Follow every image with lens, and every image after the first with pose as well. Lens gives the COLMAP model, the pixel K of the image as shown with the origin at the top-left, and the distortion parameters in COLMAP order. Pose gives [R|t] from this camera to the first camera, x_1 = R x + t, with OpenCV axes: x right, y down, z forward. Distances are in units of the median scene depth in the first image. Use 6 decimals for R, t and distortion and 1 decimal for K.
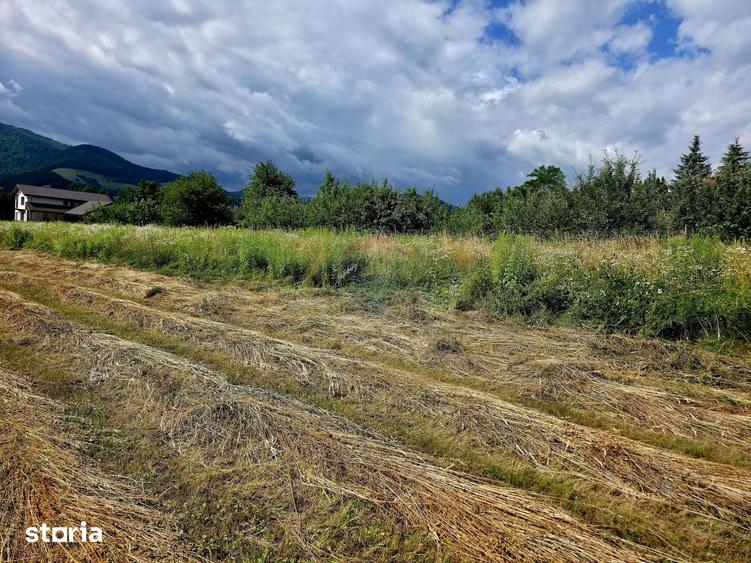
lens RADIAL K [[504.5, 0, 375.5], [0, 504.5, 281.5], [0, 0, 1]] dist [0.003121, 0.000443]
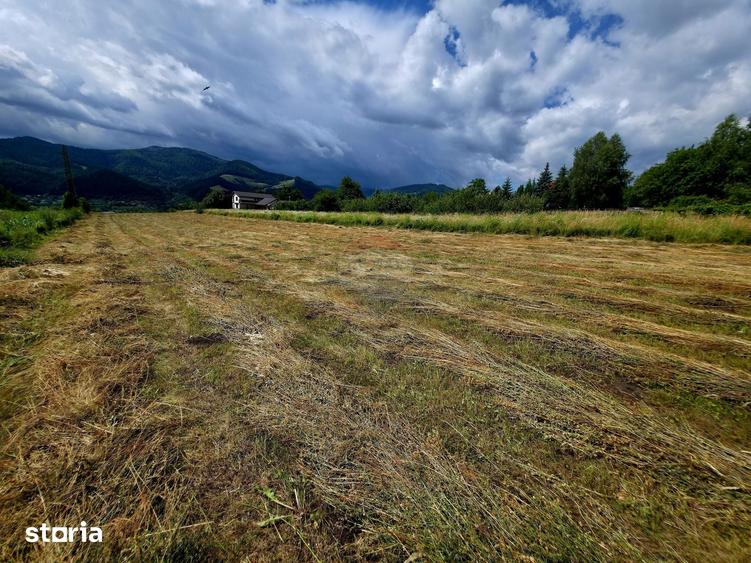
lens RADIAL K [[308.6, 0, 375.5], [0, 308.6, 281.5], [0, 0, 1]] dist [-0.010082, -0.000309]
pose [[0.993755, 0.005466, -0.111450, 0.032797], [0.009422, 0.991122, 0.132623, 0.019682], [0.111186, -0.132845, 0.984881, -0.264799]]
